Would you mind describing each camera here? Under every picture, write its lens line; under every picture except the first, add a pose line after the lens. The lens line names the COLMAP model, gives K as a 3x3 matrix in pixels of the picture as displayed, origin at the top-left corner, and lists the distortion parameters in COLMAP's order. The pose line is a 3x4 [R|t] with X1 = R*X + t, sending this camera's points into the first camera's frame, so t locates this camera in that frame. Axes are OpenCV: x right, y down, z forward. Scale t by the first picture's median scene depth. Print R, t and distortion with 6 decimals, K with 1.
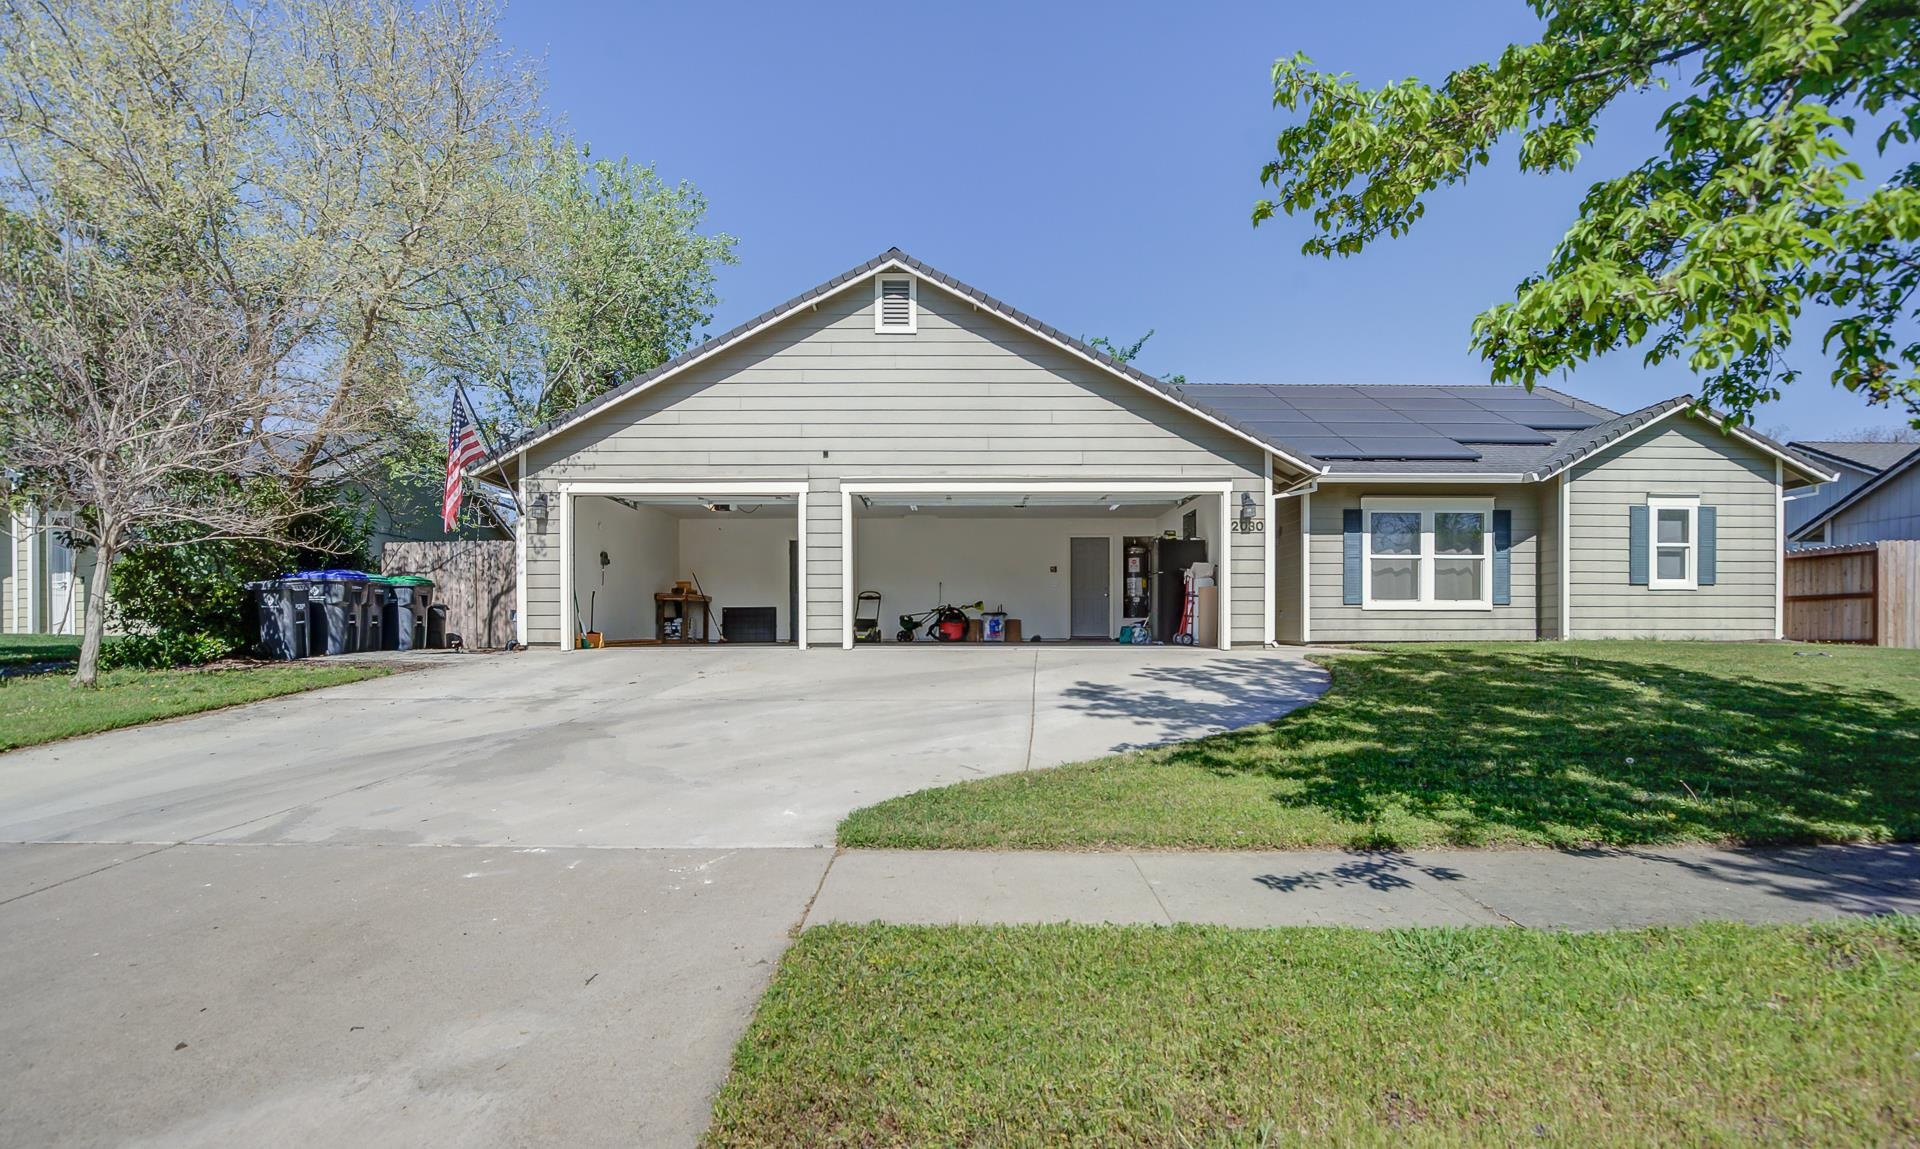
lens RADIAL K [[898.6, 0, 963.5], [0, 898.6, 657.3], [0, 0, 1]] dist [-0.012293, 0.000441]
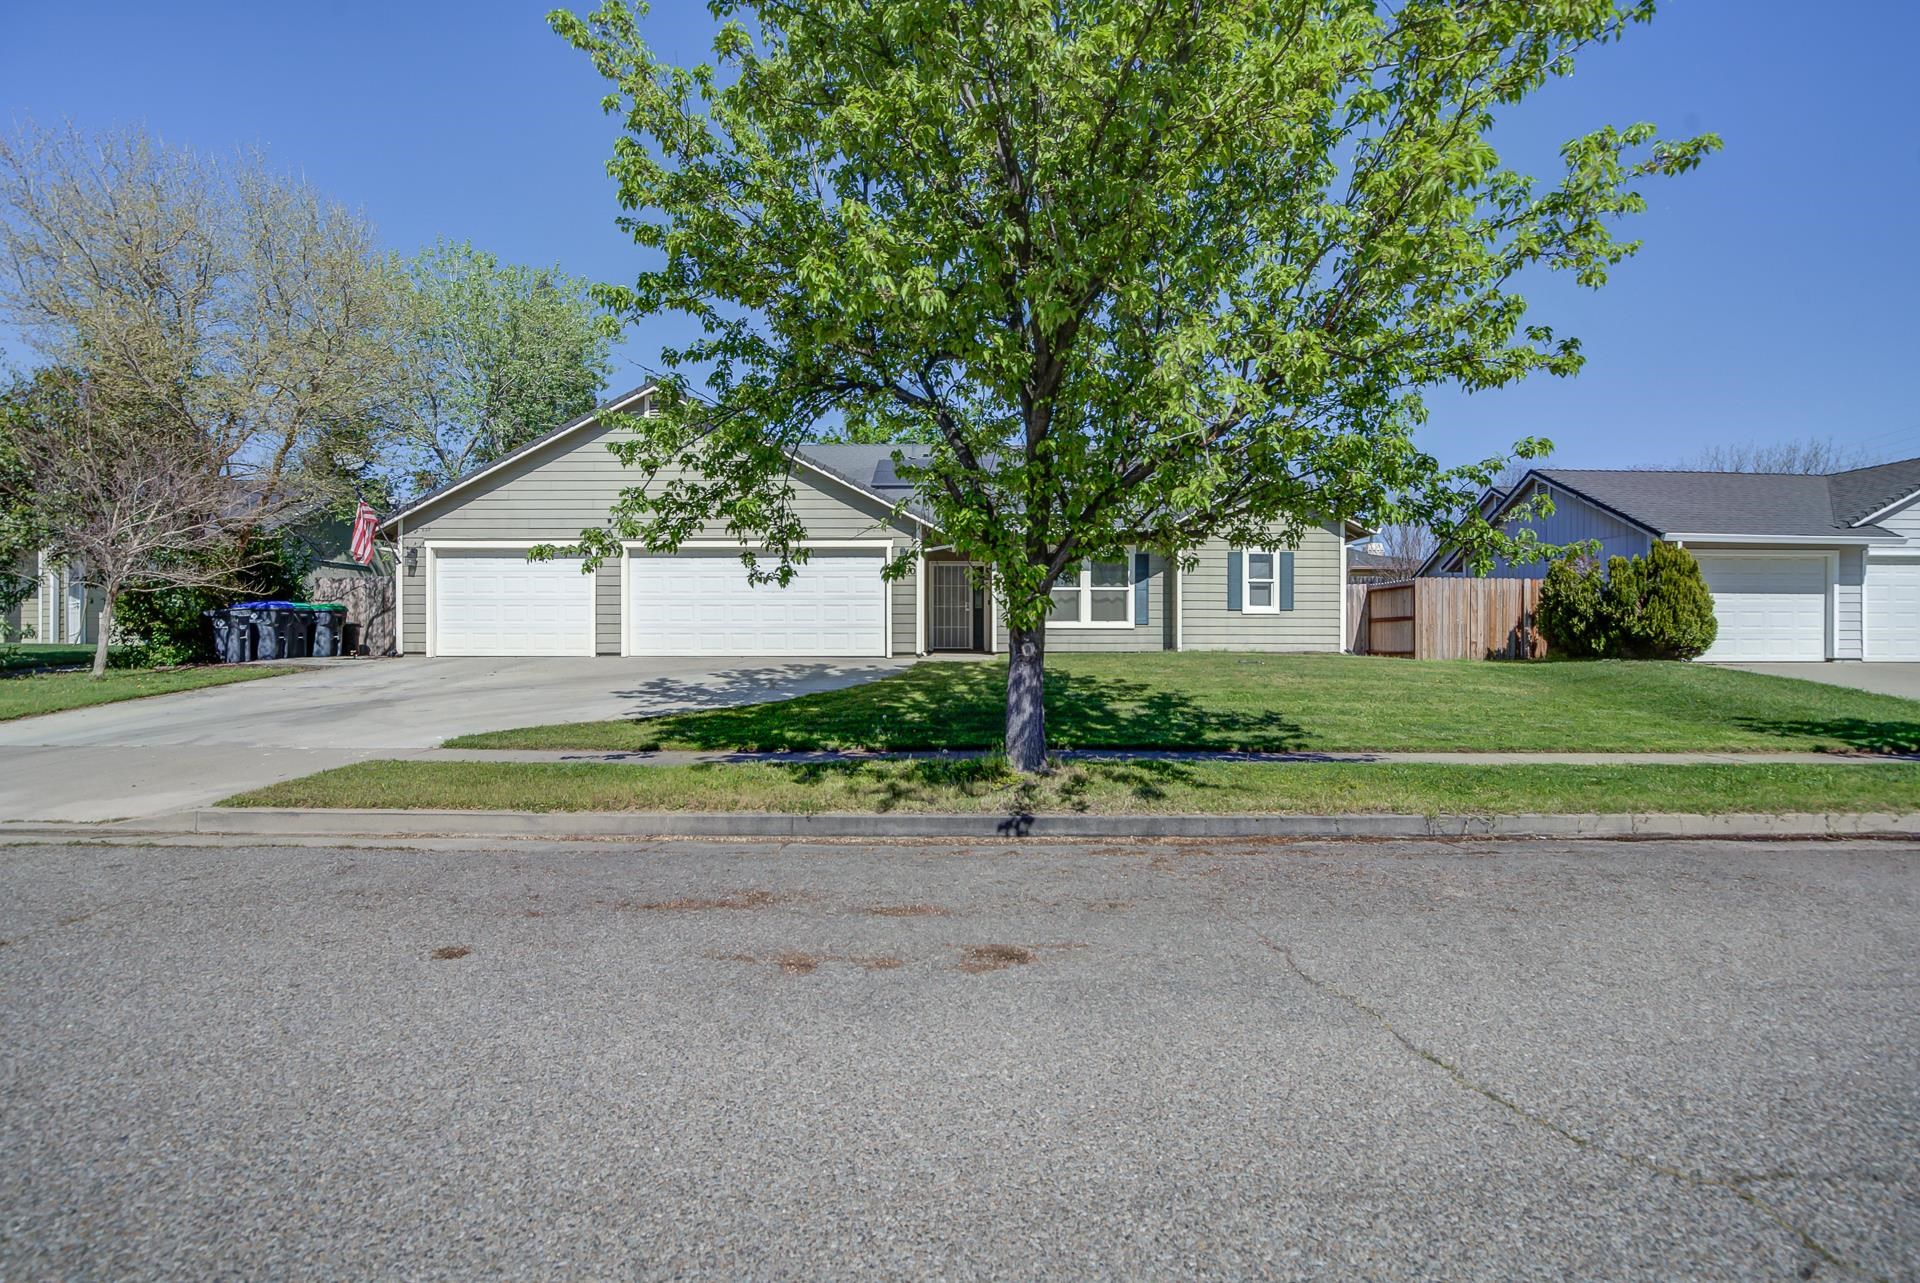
lens RADIAL K [[909.6, 0, 955.8], [0, 909.6, 655.3], [0, 0, 1]] dist [-0.000567, -0.000340]
pose [[0.999849, 0.002603, -0.017187, 0.420163], [-0.002754, 0.999958, -0.008735, -0.000258], [0.017164, 0.008781, 0.999814, -0.437974]]
